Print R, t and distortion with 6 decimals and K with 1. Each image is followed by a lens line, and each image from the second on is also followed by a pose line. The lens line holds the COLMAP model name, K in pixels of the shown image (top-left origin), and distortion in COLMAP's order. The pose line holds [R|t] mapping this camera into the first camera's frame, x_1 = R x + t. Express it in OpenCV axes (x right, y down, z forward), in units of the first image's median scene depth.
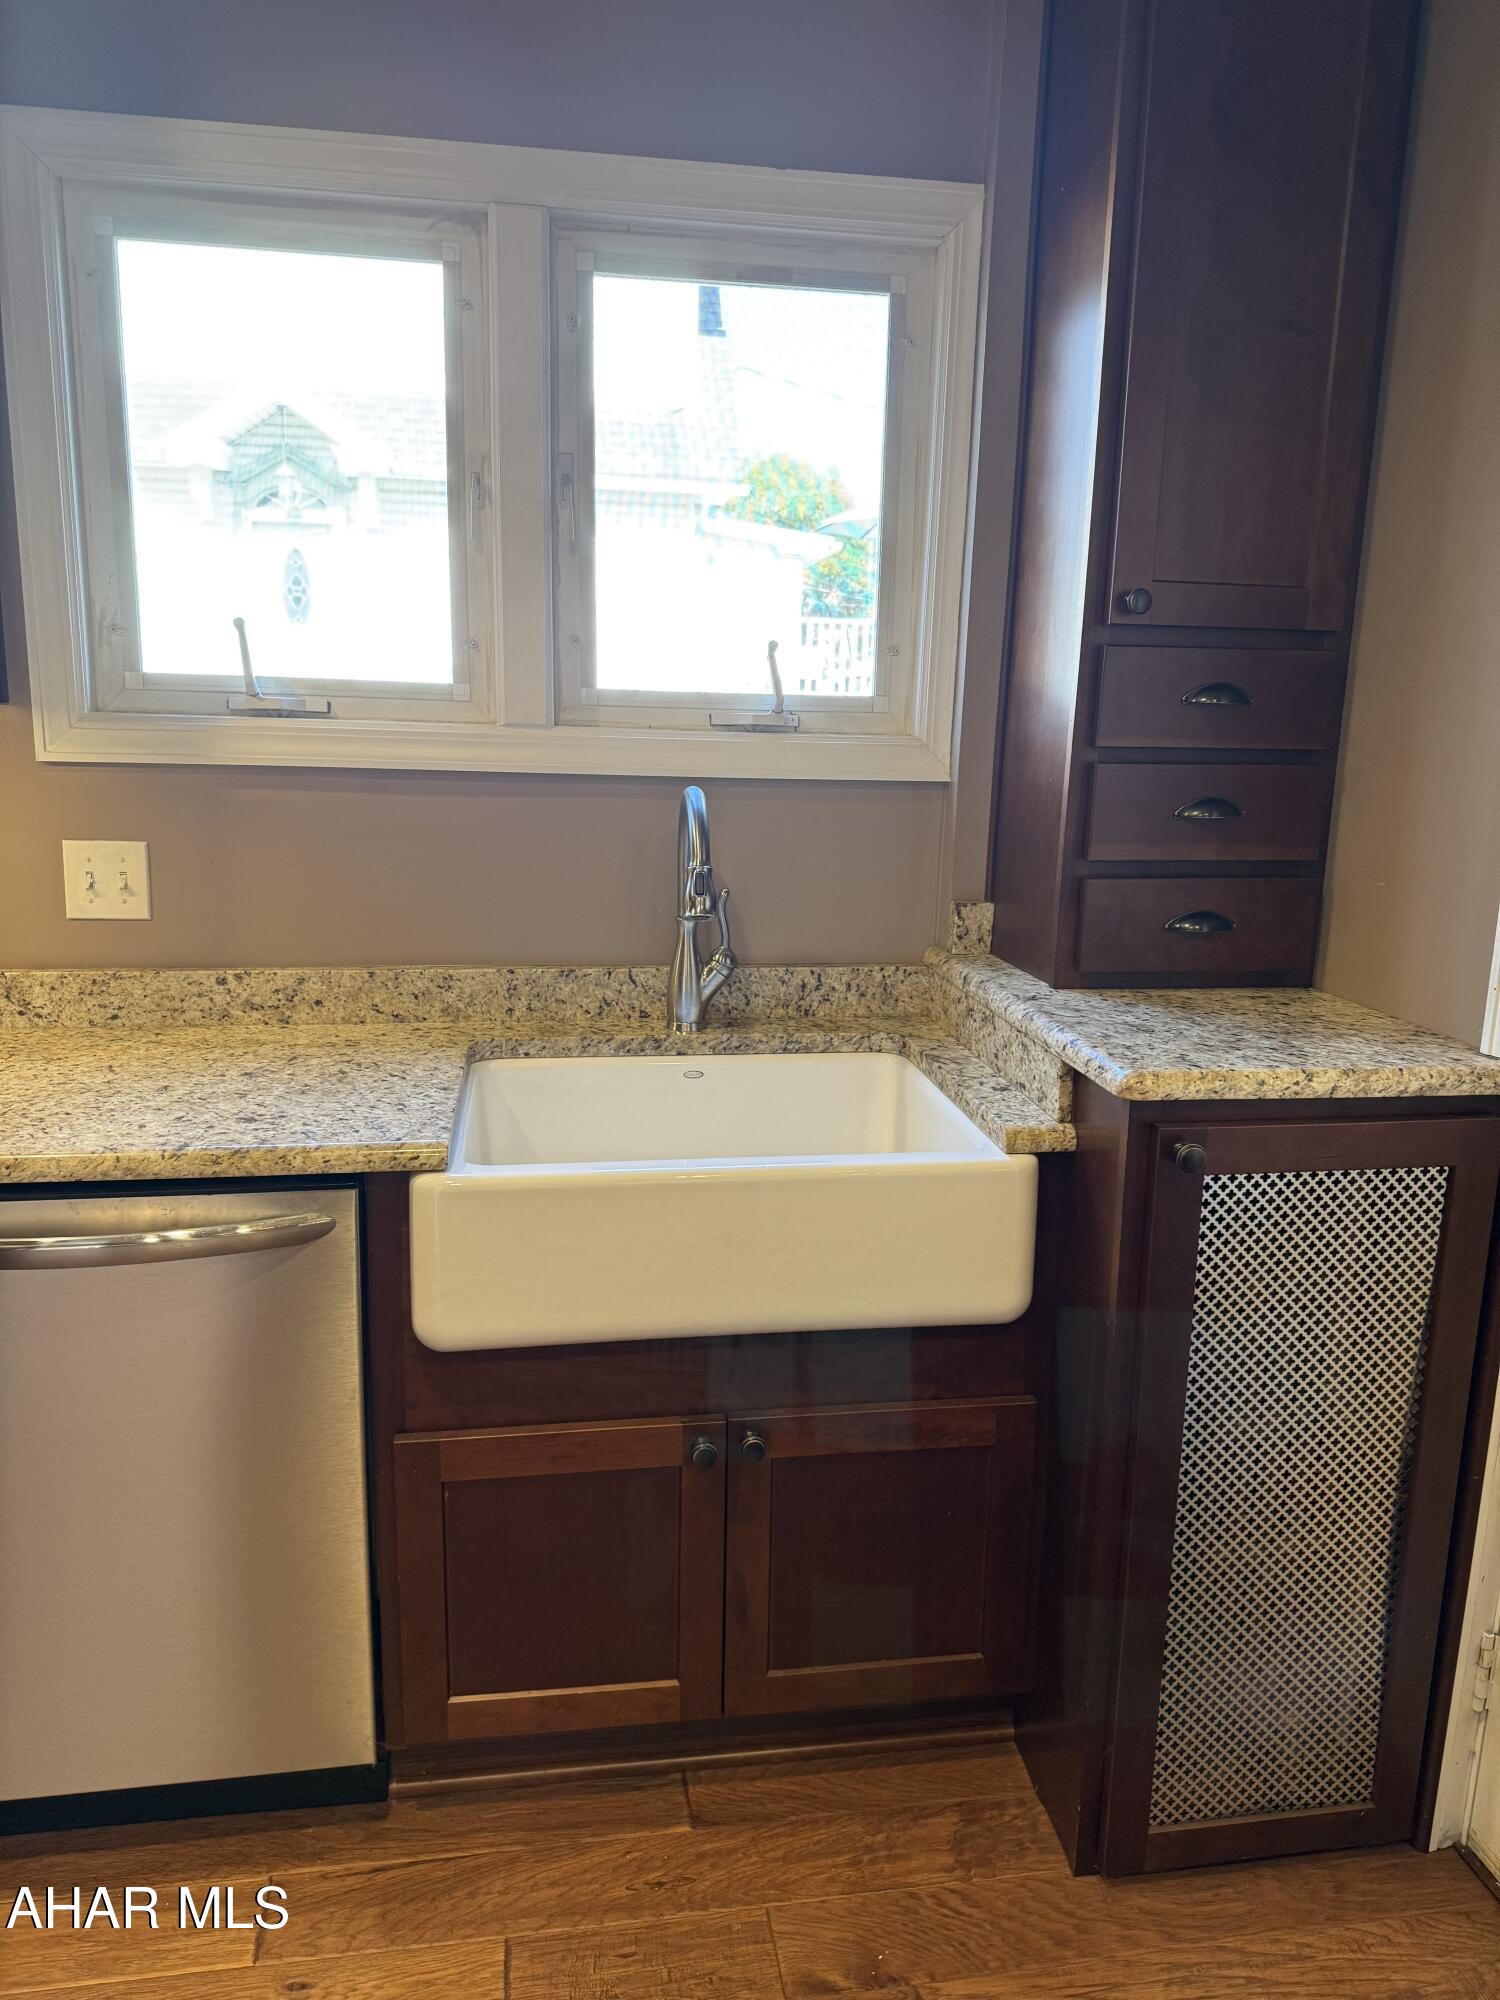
lens RADIAL K [[1405.8, 0, 745.8], [0, 1405.8, 999.7], [0, 0, 1]] dist [0.091297, -0.118216]
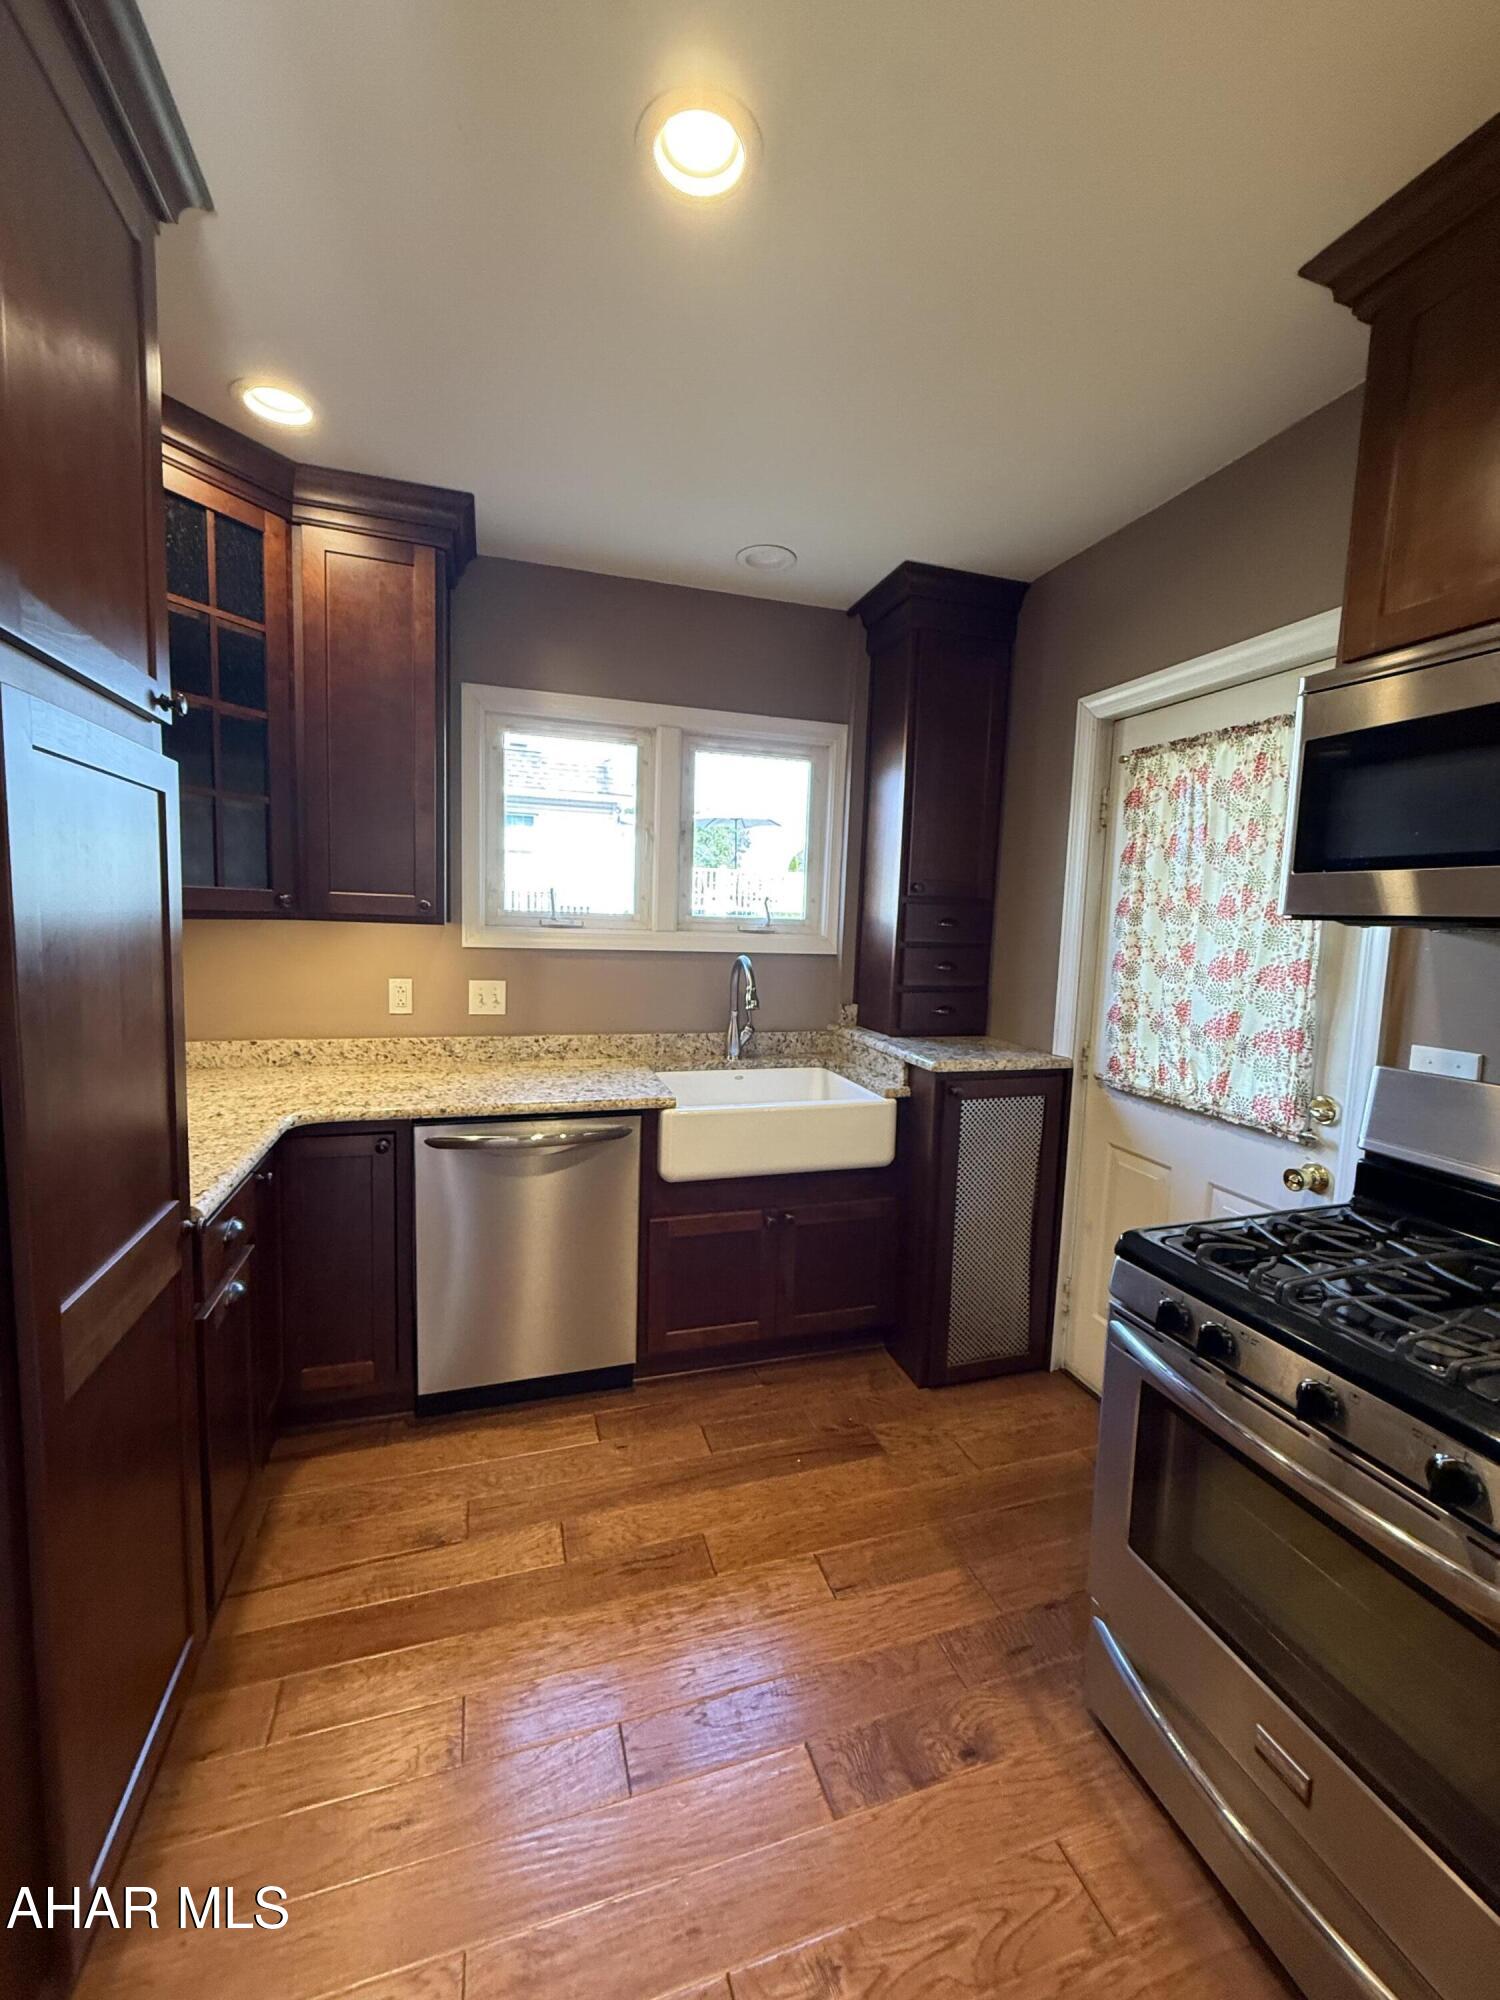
lens RADIAL K [[800.1, 0, 748.6], [0, 800.1, 997.3], [0, 0, 1]] dist [0.000309, 0.000307]
pose [[0.989241, -0.007328, 0.146110, -0.241607], [0.021299, 0.995317, -0.094286, 0.051620], [-0.144735, 0.096384, 0.984765, -0.369348]]
